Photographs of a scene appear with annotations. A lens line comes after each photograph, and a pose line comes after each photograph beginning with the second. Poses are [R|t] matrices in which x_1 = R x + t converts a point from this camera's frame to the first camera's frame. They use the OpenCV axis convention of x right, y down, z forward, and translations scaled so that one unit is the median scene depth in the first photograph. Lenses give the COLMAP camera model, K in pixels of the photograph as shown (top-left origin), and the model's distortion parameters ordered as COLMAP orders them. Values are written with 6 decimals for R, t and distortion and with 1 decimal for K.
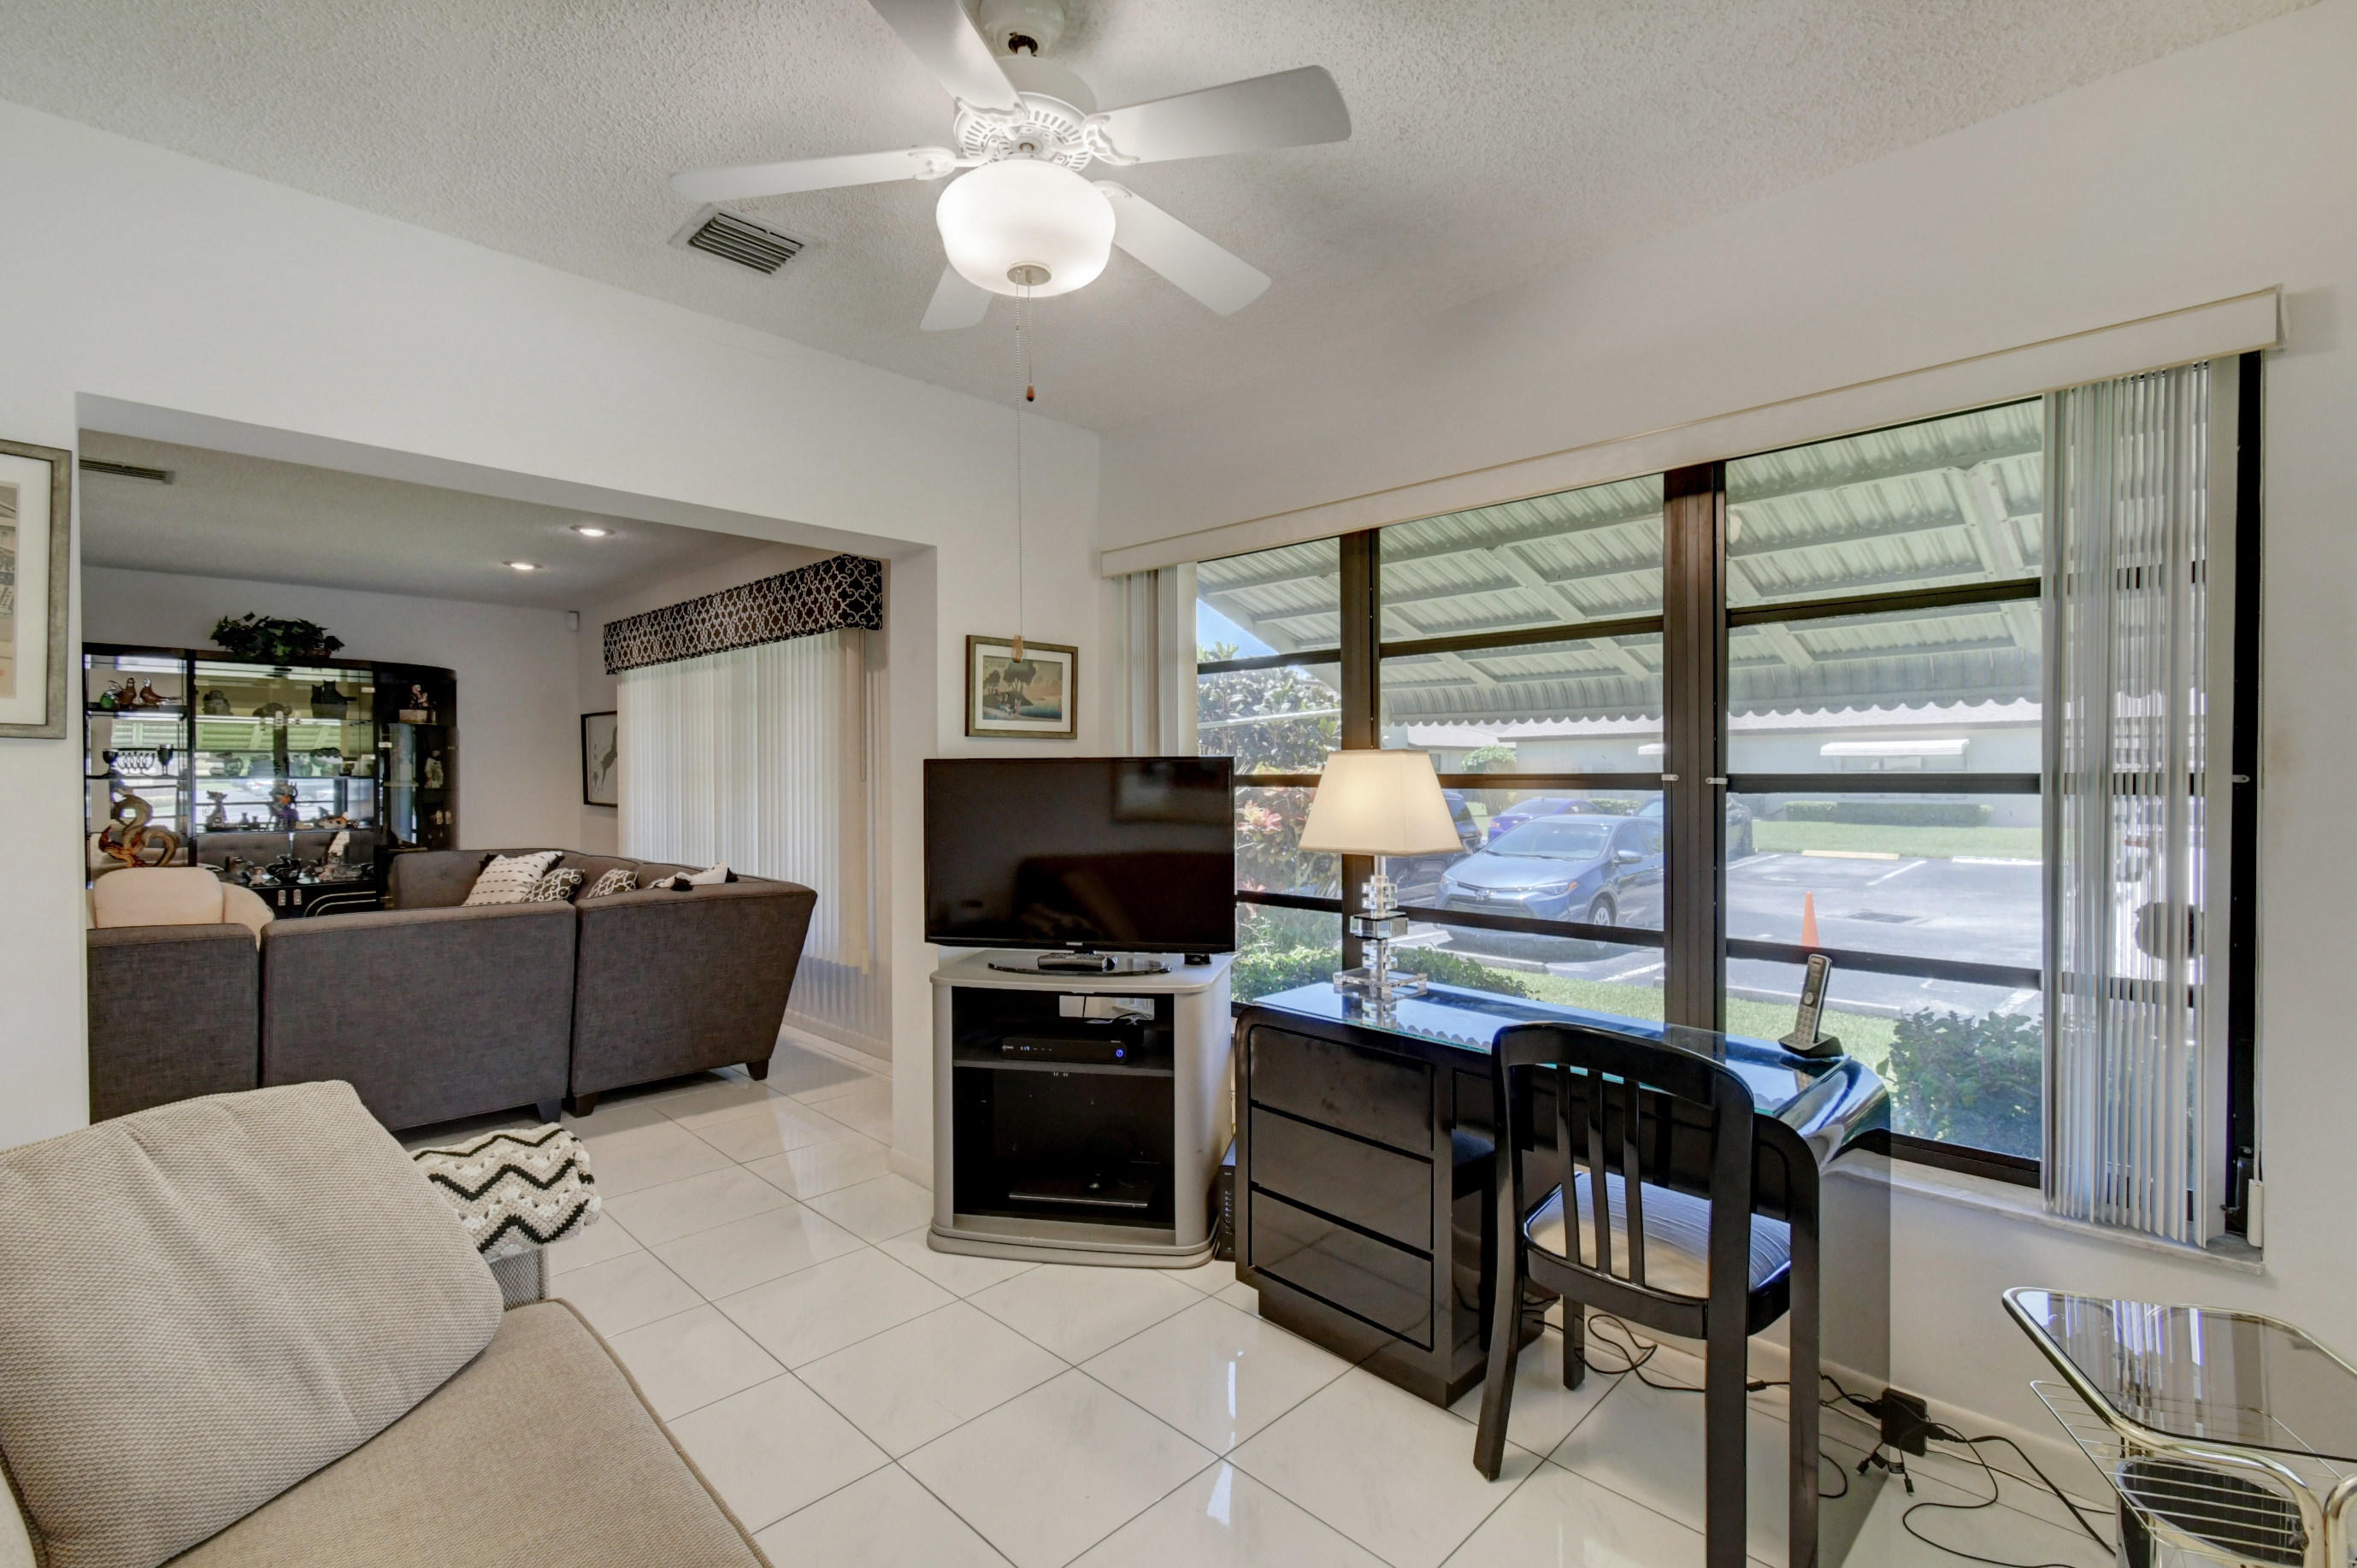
lens RADIAL K [[1042.6, 0, 1180.3], [0, 1042.6, 783.8], [0, 0, 1]] dist [0.008118, -0.001104]
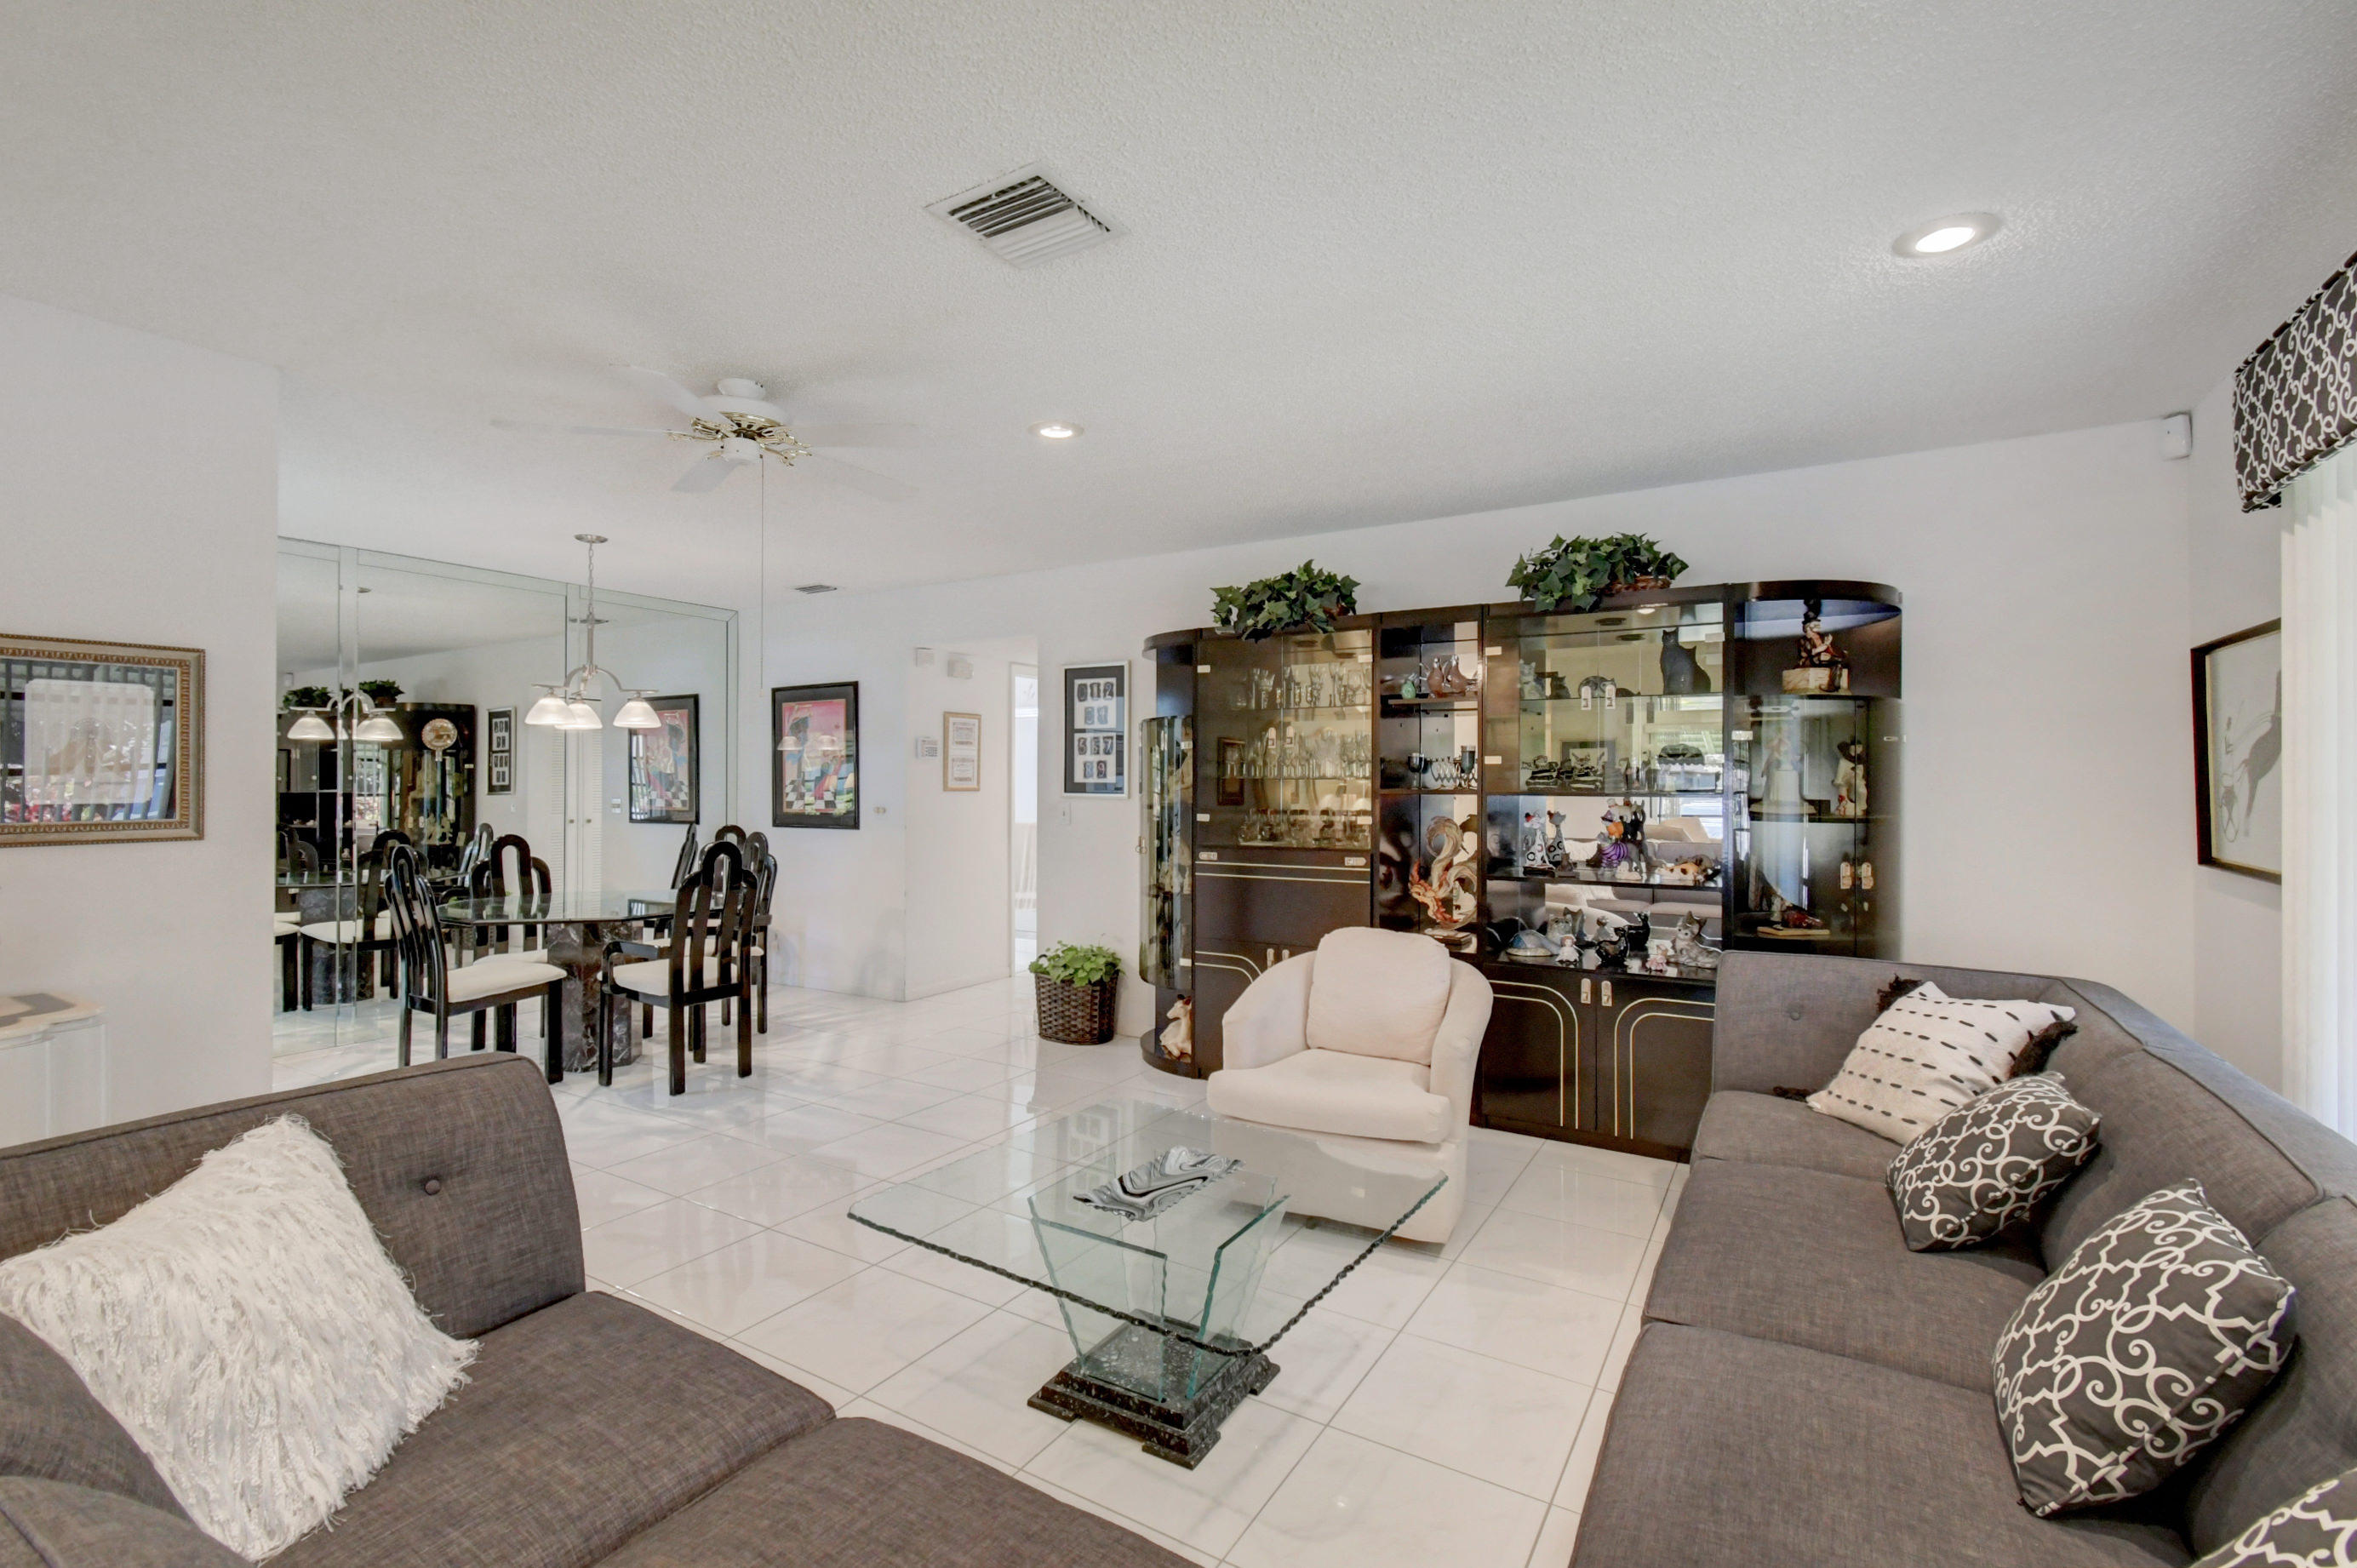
lens RADIAL K [[1042.6, 0, 1180.3], [0, 1042.6, 783.8], [0, 0, 1]] dist [0.008118, -0.001104]
pose [[0.218219, 0.005190, -0.975886, -0.305970], [-0.011158, 0.999934, 0.002823, -0.011398], [0.975836, 0.010273, 0.218262, 0.619646]]
